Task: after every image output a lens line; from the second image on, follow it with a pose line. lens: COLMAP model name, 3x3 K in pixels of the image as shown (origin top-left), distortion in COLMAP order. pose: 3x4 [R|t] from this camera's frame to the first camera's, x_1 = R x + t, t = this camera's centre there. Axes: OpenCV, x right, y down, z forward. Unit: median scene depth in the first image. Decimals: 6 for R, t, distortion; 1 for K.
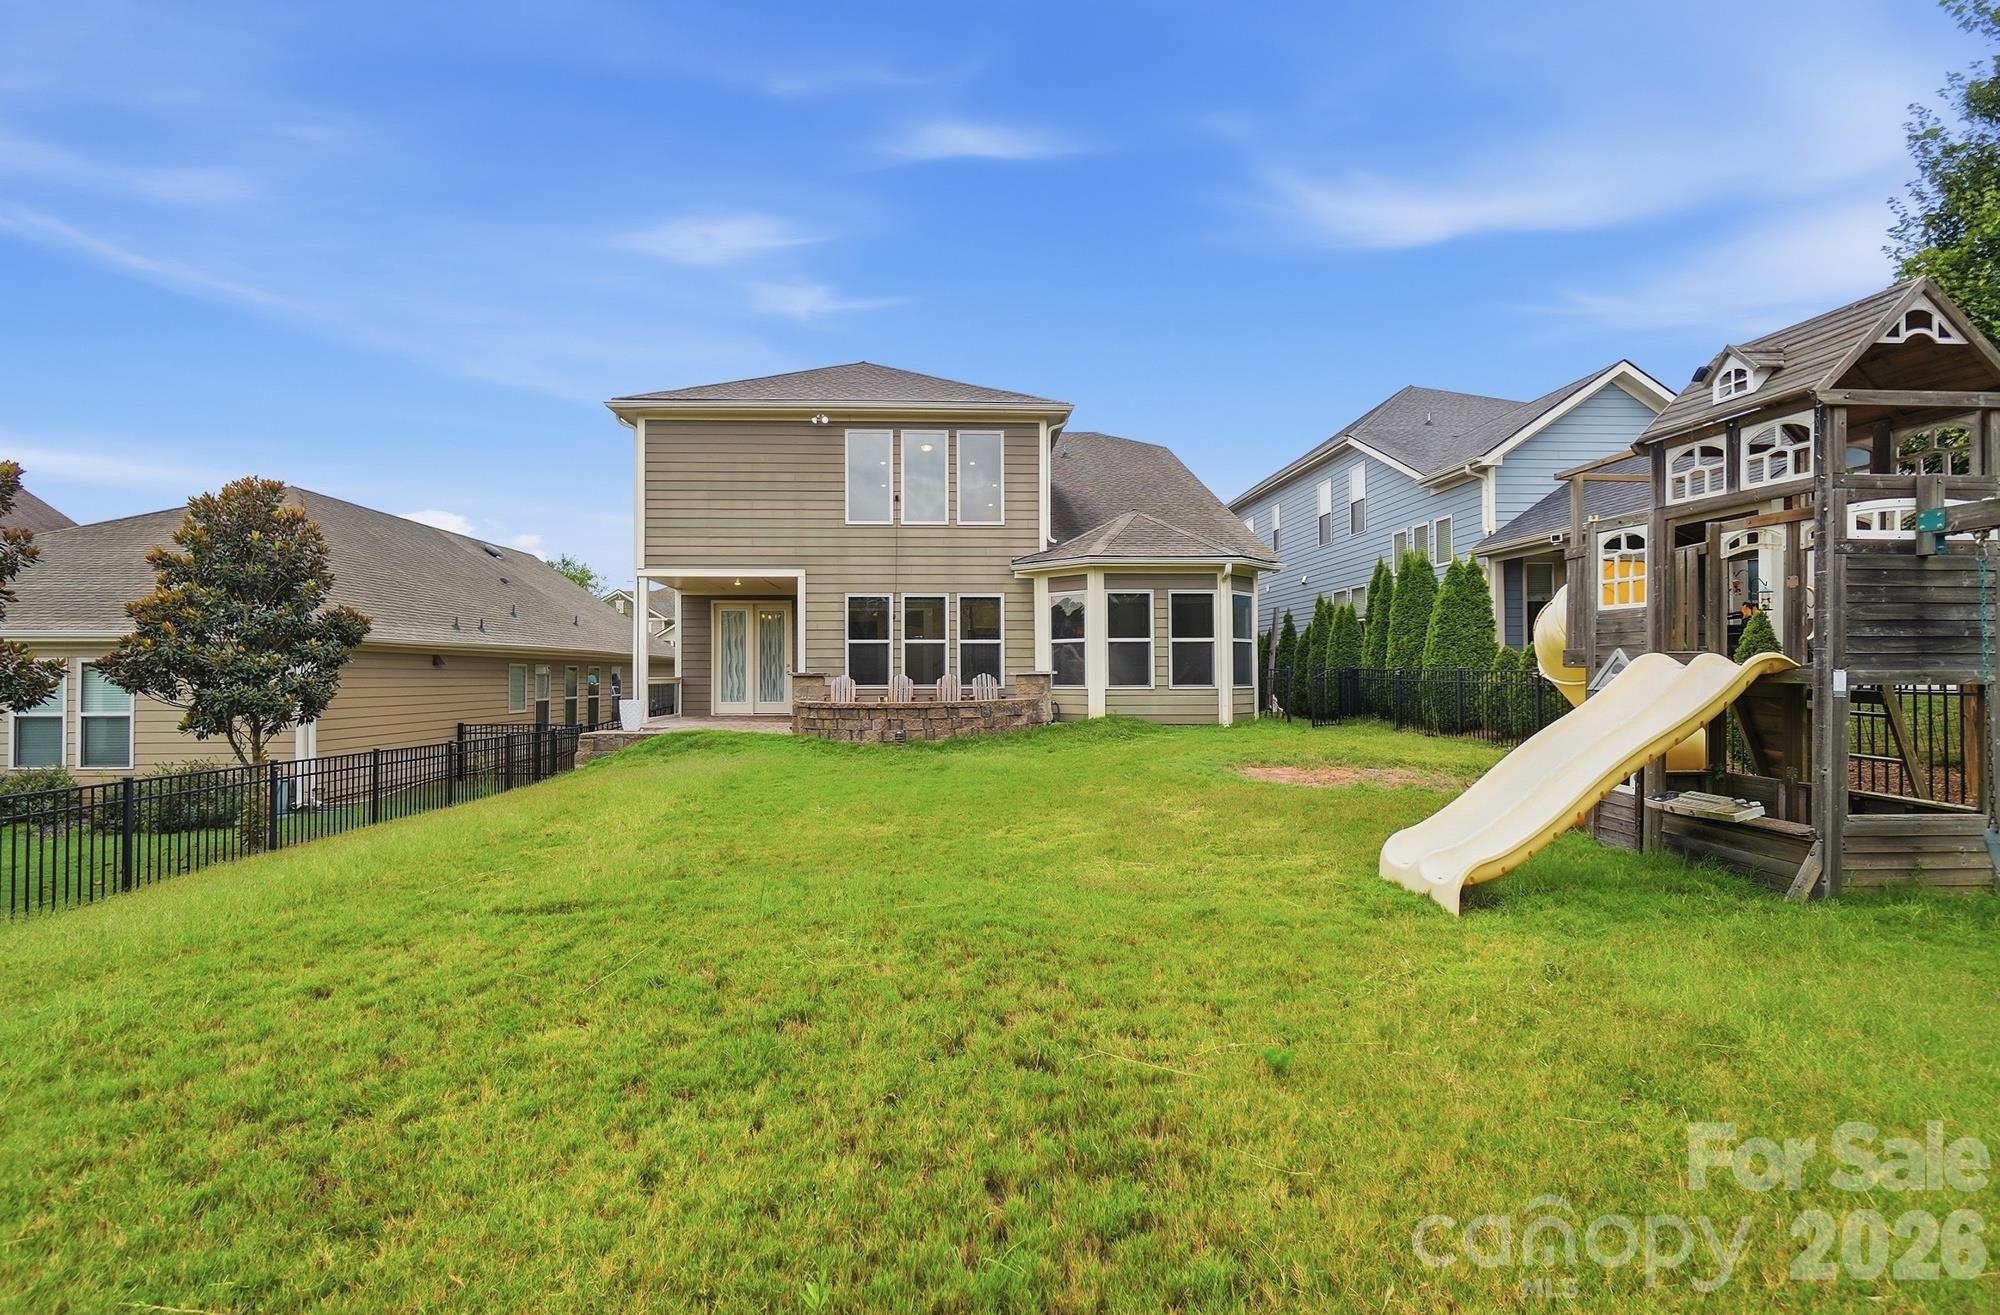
lens RADIAL K [[899.2, 0, 993.0], [0, 899.2, 664.2], [0, 0, 1]] dist [-0.003520, -0.000136]
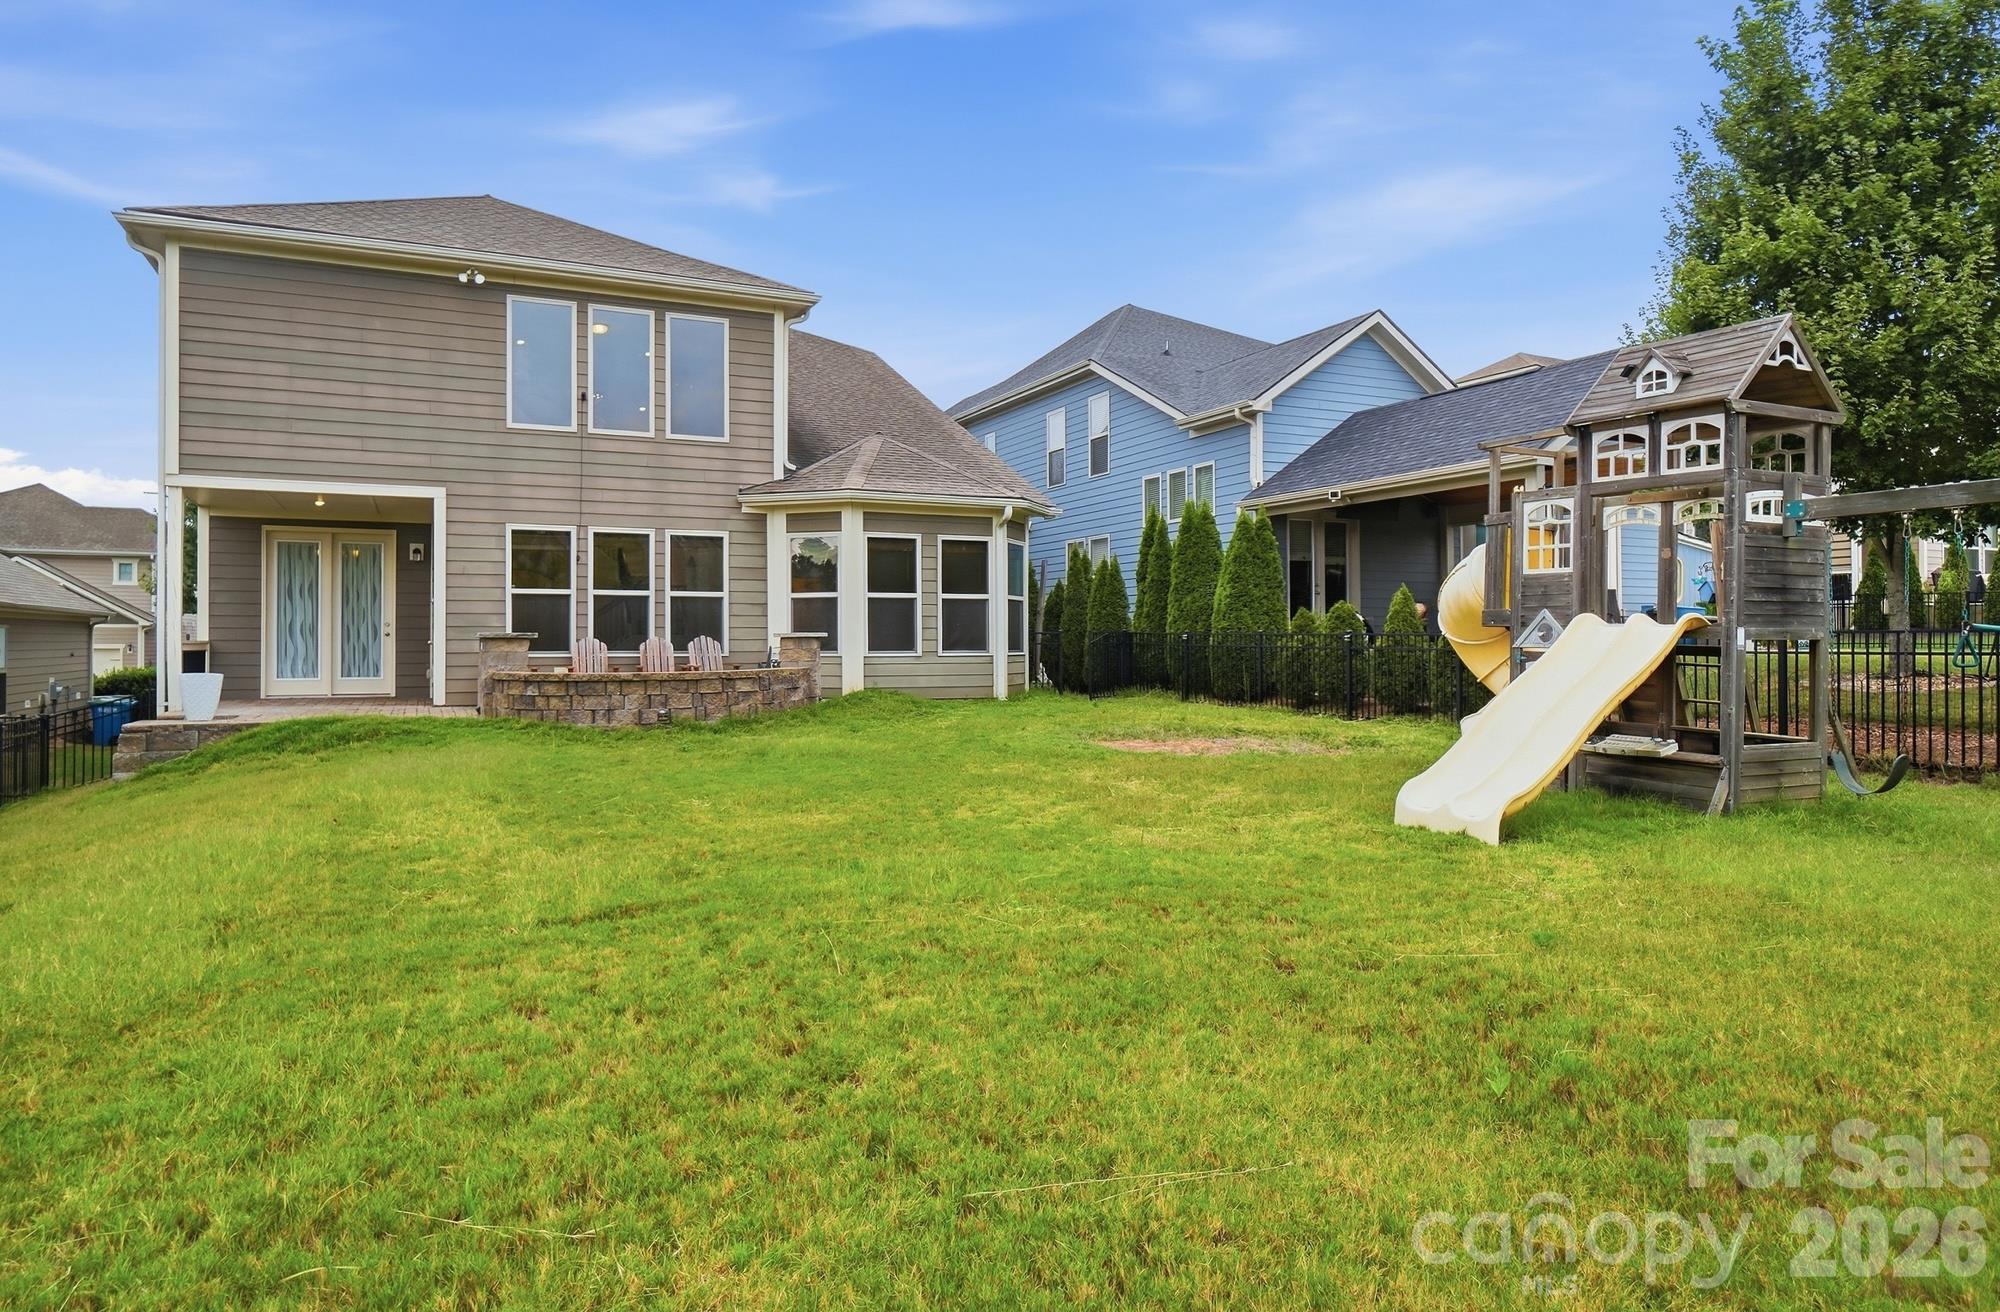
lens RADIAL K [[1208.8, 0, 993.1], [0, 1208.8, 636.1], [0, 0, 1]] dist [-0.000164, -0.001202]
pose [[0.925757, 0.003084, 0.378106, -0.173390], [-0.005171, 0.999976, 0.004505, 0.004384], [-0.378083, -0.006125, 0.925751, -0.040709]]
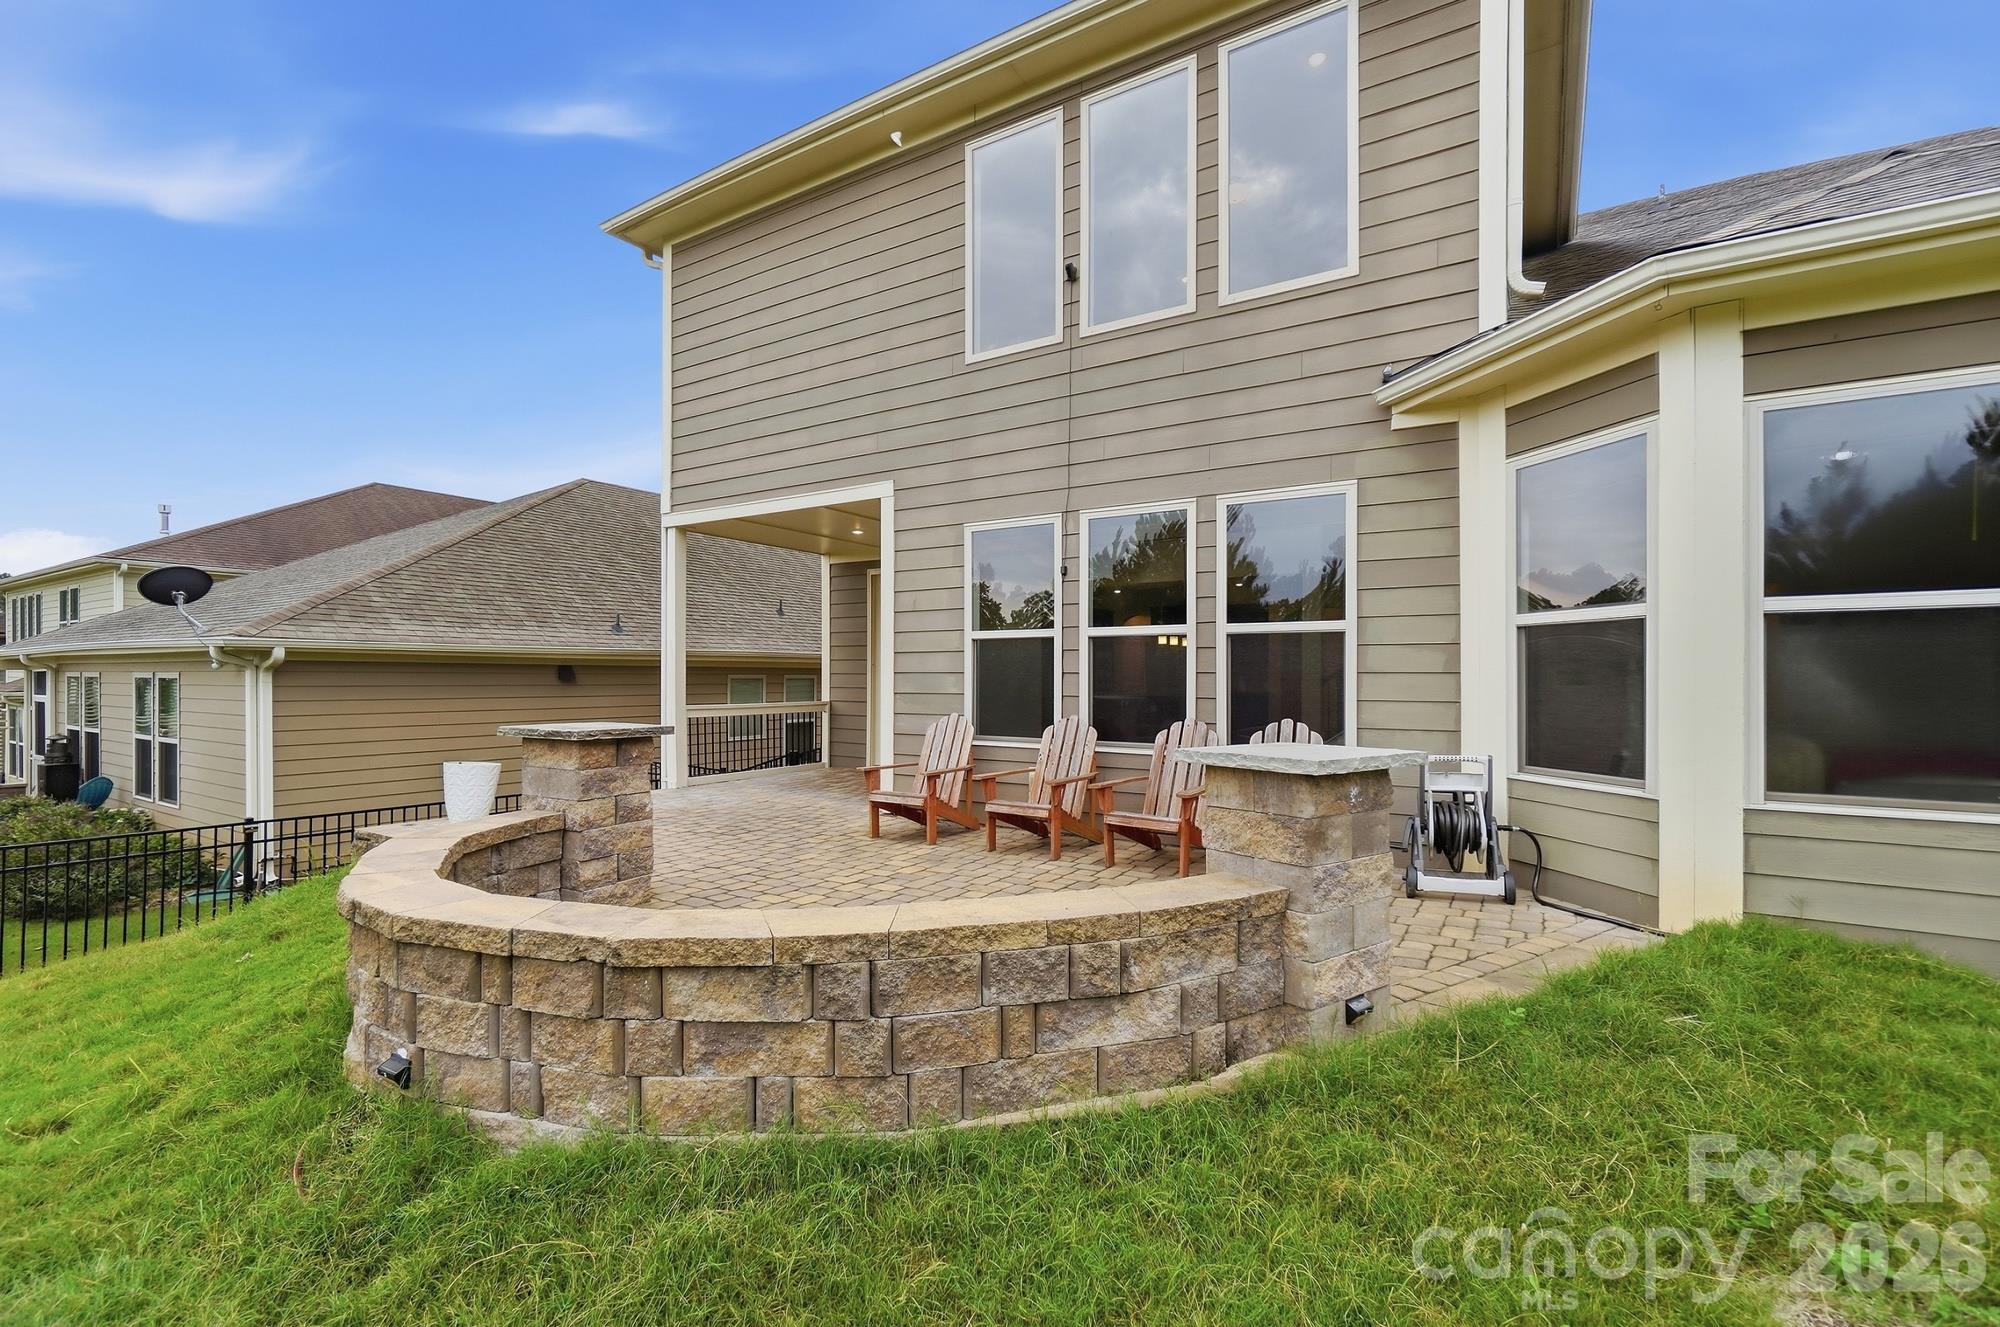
lens RADIAL K [[877.3, 0, 1003.9], [0, 877.3, 669.9], [0, 0, 1]] dist [-0.001886, -0.000179]
pose [[0.817445, 0.001797, -0.576004, 0.096189], [0.001451, 0.999986, 0.005178, -0.011084], [0.576005, -0.005069, 0.817430, 0.681599]]
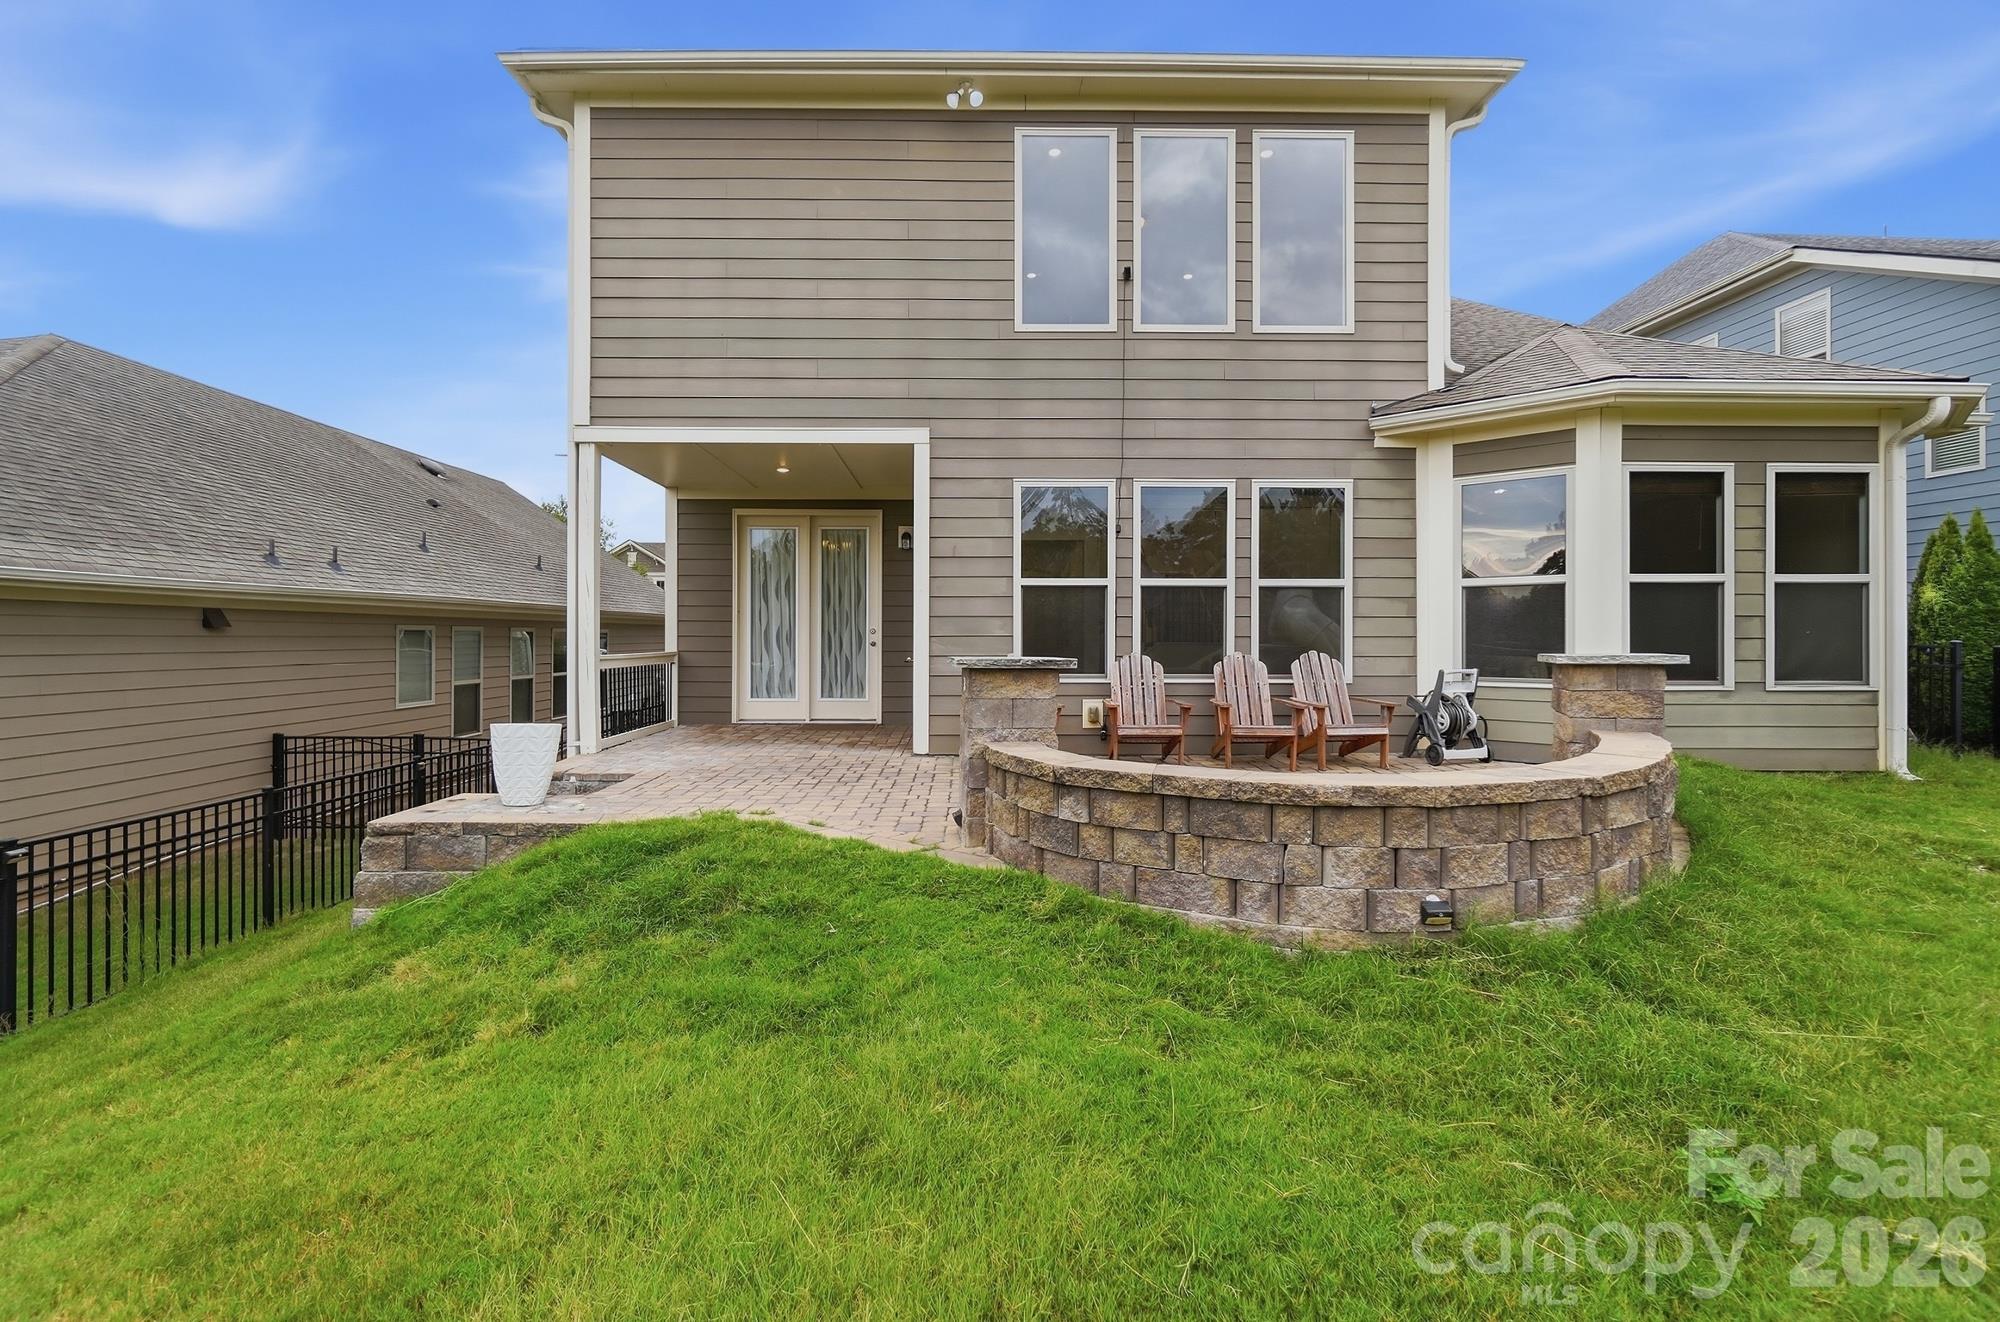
lens RADIAL K [[882.6, 0, 981.3], [0, 882.6, 635.9], [0, 0, 1]] dist [-0.001796, -0.000030]
pose [[0.999410, 0.004496, -0.034058, -0.169604], [-0.004151, 0.999939, 0.010214, -0.001766], [0.034102, -0.010067, 0.999368, 0.552283]]
